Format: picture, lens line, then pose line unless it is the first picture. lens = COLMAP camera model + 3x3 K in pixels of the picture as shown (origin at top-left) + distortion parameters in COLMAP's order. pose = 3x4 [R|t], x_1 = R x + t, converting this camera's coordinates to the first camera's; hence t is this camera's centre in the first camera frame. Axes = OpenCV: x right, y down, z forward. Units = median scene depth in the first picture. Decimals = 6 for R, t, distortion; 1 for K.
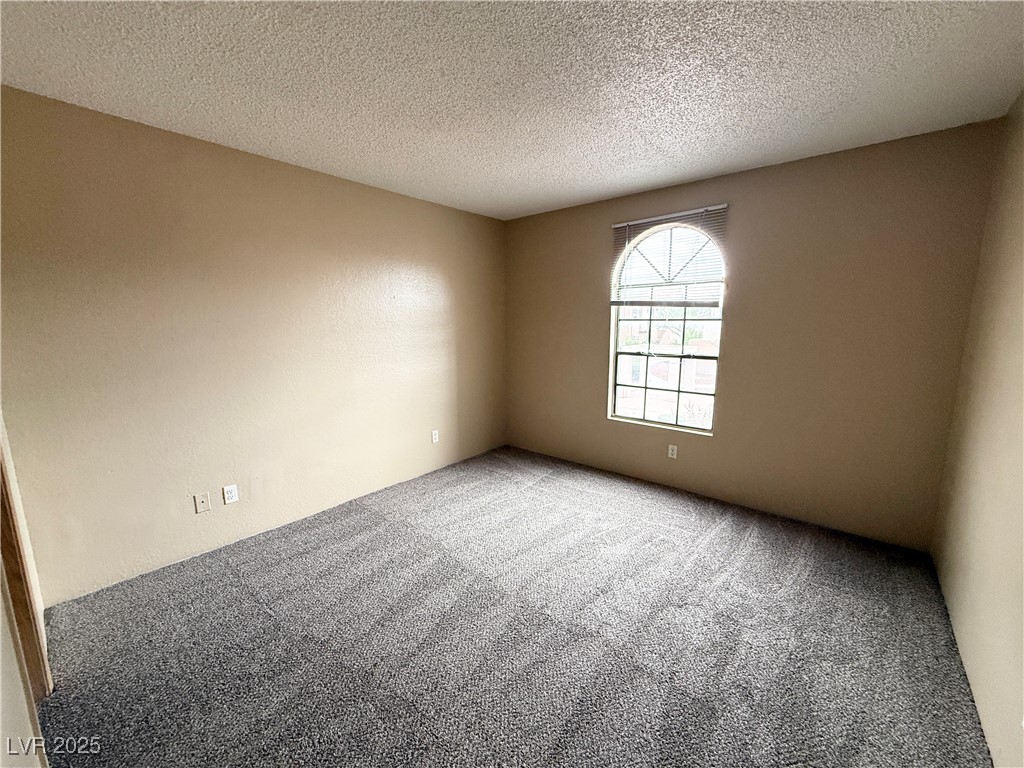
lens RADIAL K [[407.1, 0, 510.6], [0, 407.1, 384.2], [0, 0, 1]] dist [0.000099, -0.000354]
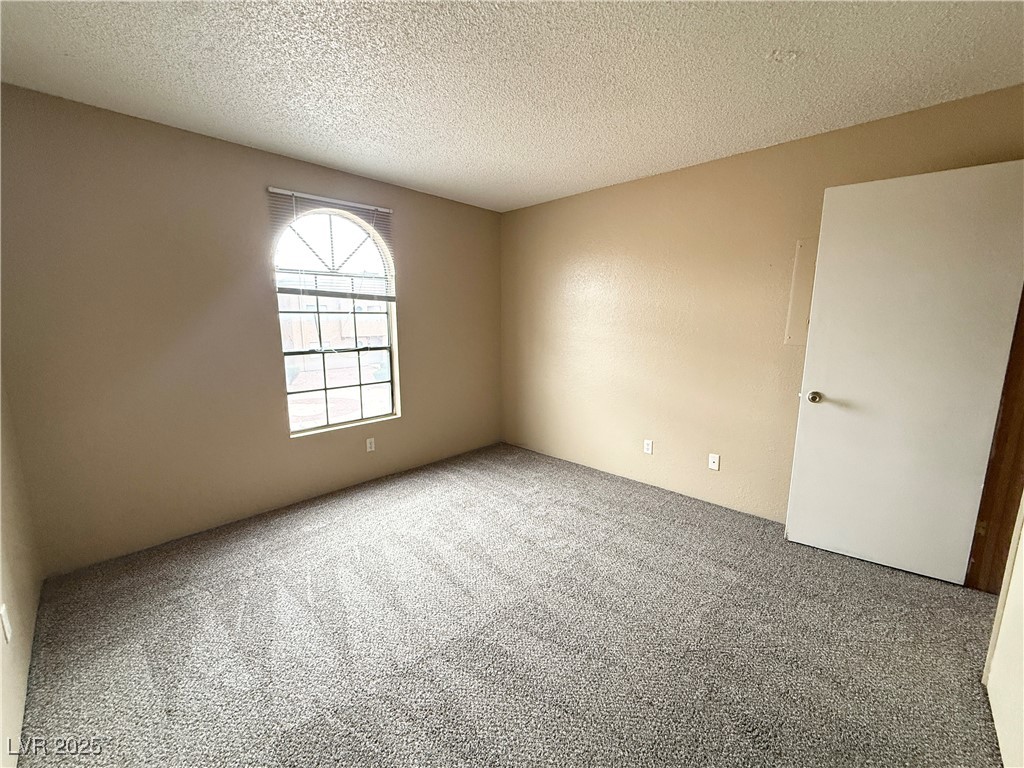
lens RADIAL K [[407.1, 0, 510.6], [0, 407.1, 384.2], [0, 0, 1]] dist [0.000099, -0.000354]
pose [[0.068515, -0.154549, 0.985607, -0.540454], [0.158405, 0.977081, 0.142200, -0.067451], [-0.984994, 0.146382, 0.091426, 0.547915]]
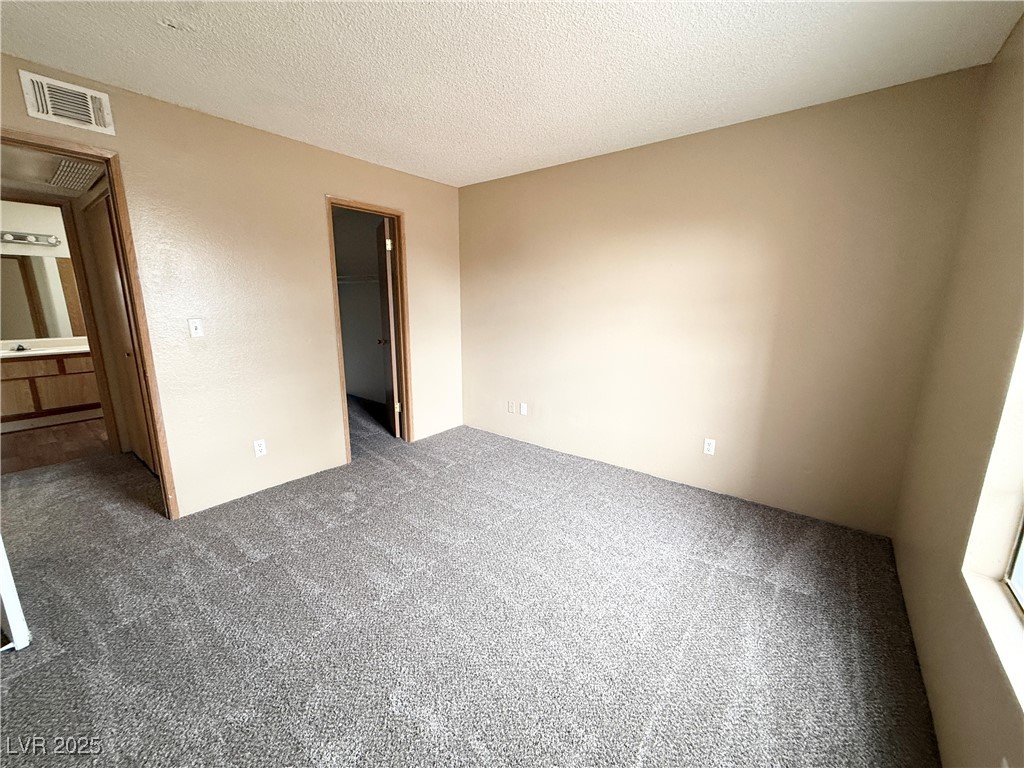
lens RADIAL K [[407.1, 0, 510.6], [0, 407.1, 384.2], [0, 0, 1]] dist [0.000099, -0.000354]
pose [[0.031009, 0.205774, -0.978108, 0.581284], [-0.163852, 0.966387, 0.198114, -0.082906], [0.985997, 0.154122, 0.063683, 0.627917]]
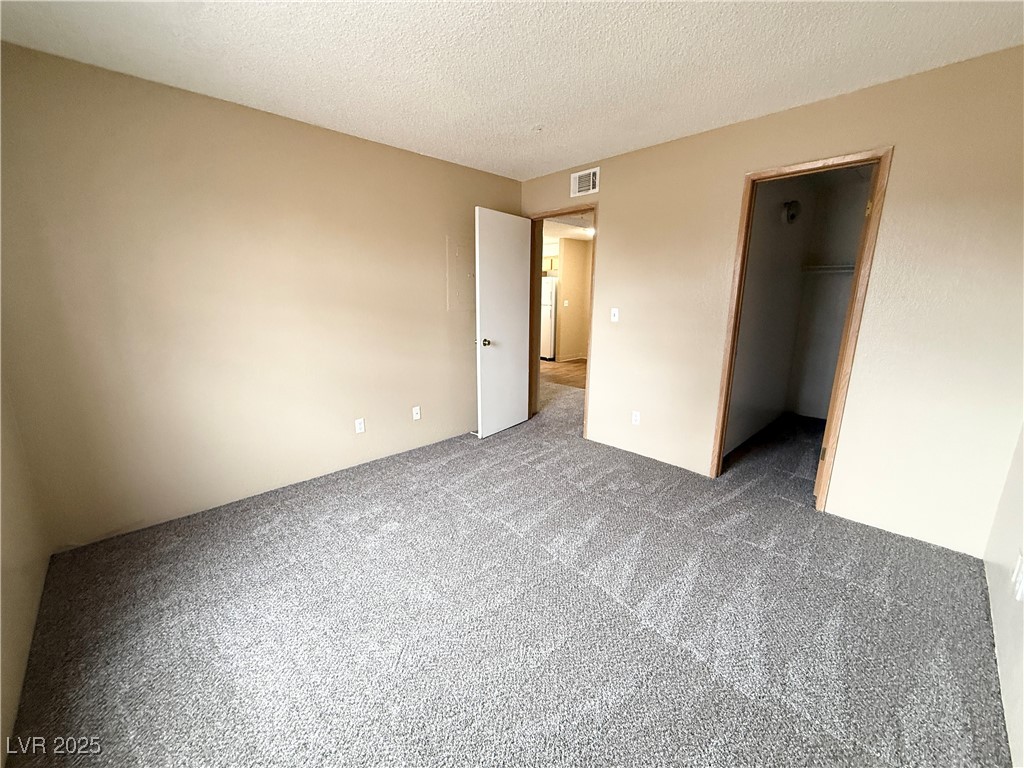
lens RADIAL K [[407.1, 0, 510.6], [0, 407.1, 384.2], [0, 0, 1]] dist [0.000099, -0.000354]
pose [[-0.994871, -0.021072, 0.098936, -0.022411], [0.016928, 0.929589, 0.368208, -0.160939], [-0.099729, 0.367994, -0.924464, 1.131622]]
